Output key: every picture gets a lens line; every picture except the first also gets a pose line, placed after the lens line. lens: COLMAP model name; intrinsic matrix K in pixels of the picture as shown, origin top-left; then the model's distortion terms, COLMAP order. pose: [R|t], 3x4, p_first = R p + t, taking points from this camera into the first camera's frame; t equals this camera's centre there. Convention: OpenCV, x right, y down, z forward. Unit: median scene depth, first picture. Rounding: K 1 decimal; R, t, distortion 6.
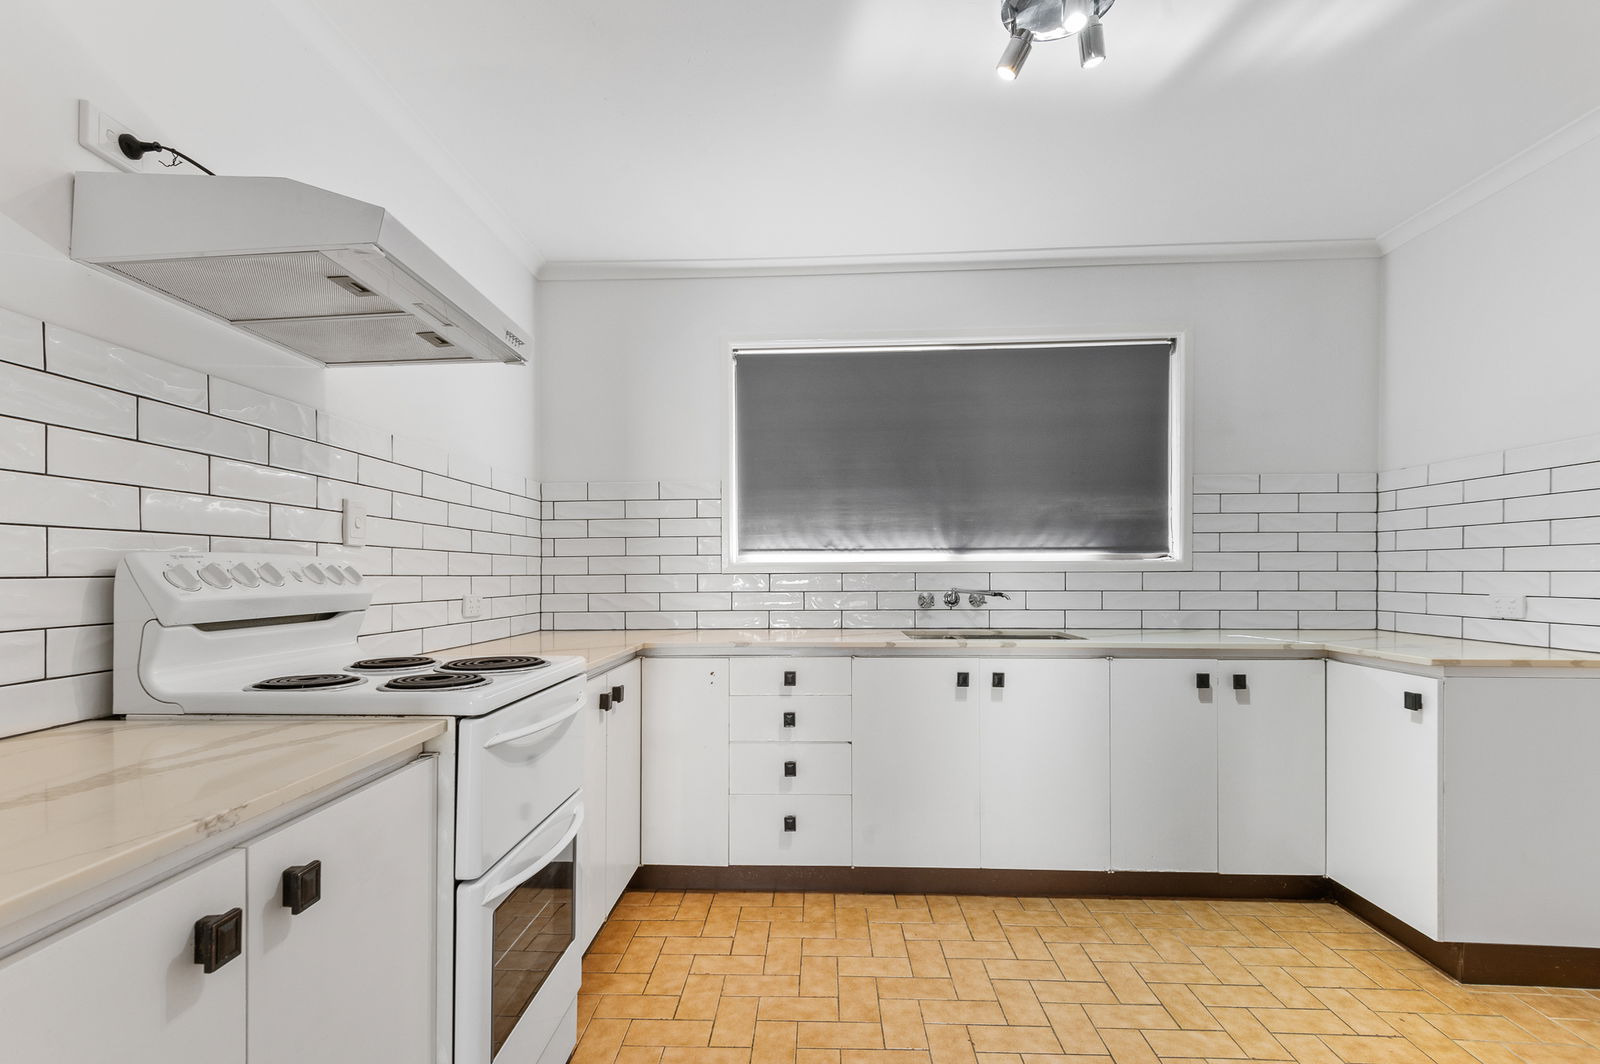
lens RADIAL K [[736.1, 0, 798.9], [0, 736.1, 562.7], [0, 0, 1]] dist [0.033660, -0.015969]
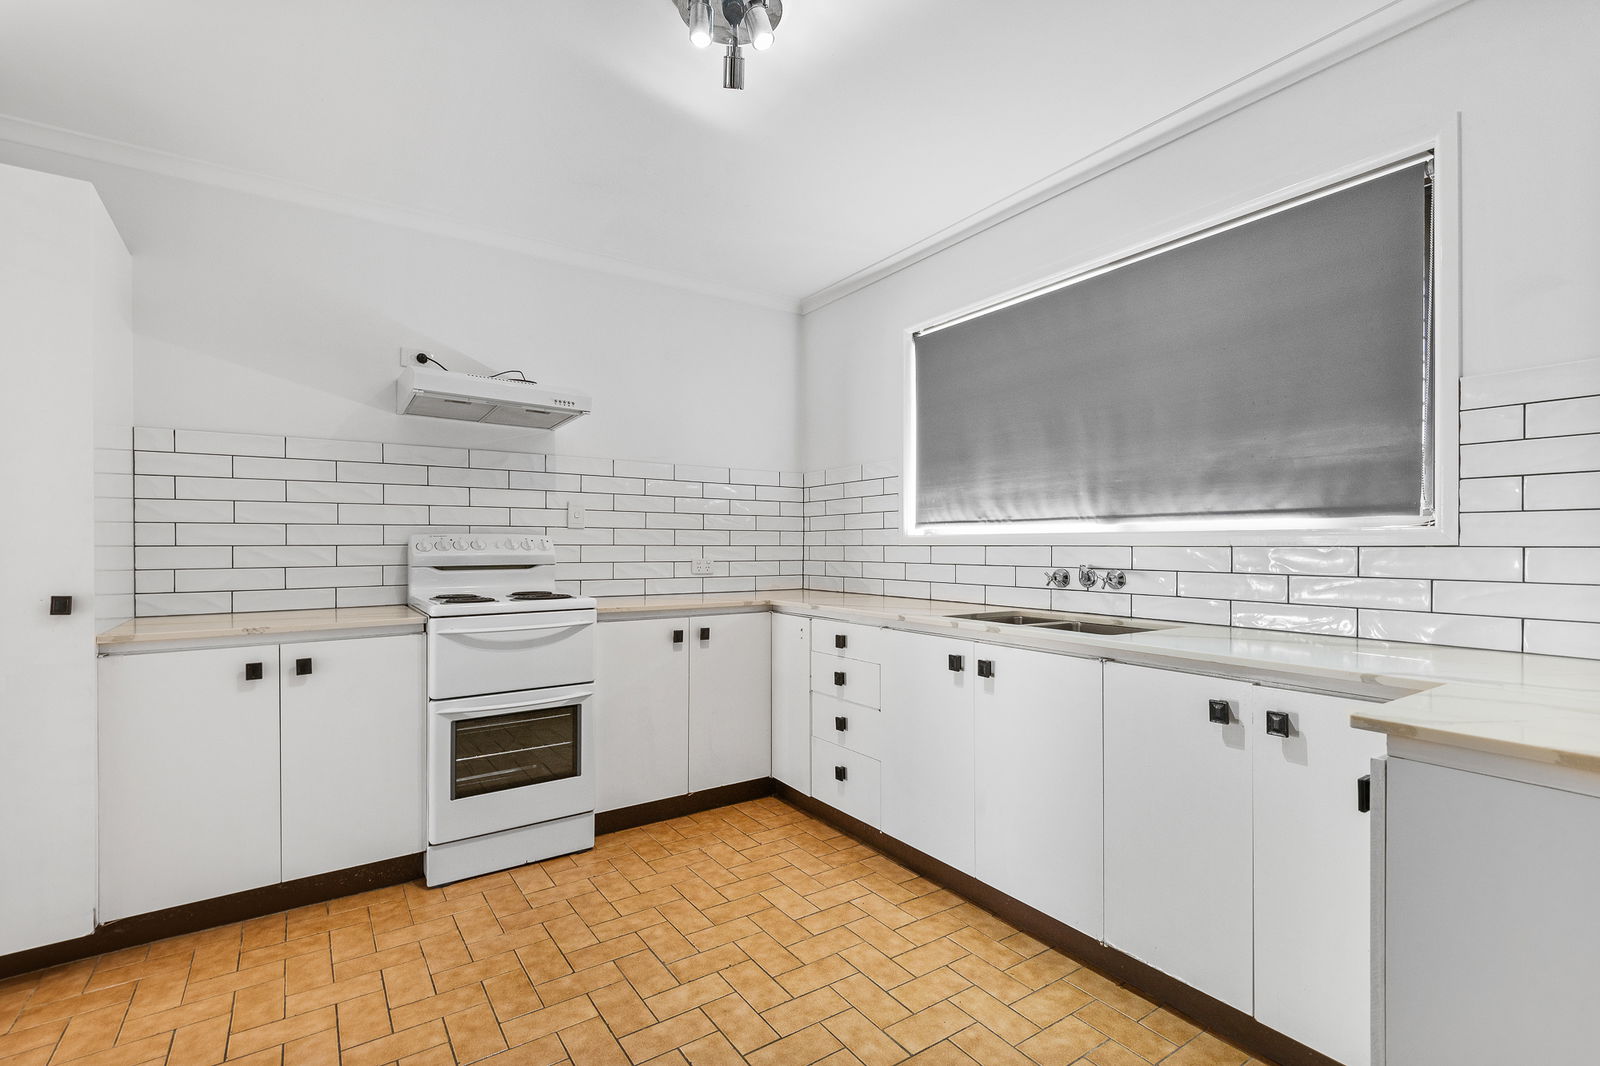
lens RADIAL K [[738.0, 0, 800.0], [0, 738.0, 533.0], [0, 0, 1]] dist [0.020163, -0.000272]
pose [[0.588823, -0.008409, -0.808218, 0.827309], [0.007809, 0.999958, -0.004714, 0.000565], [0.808224, -0.003536, 0.588865, 0.299903]]
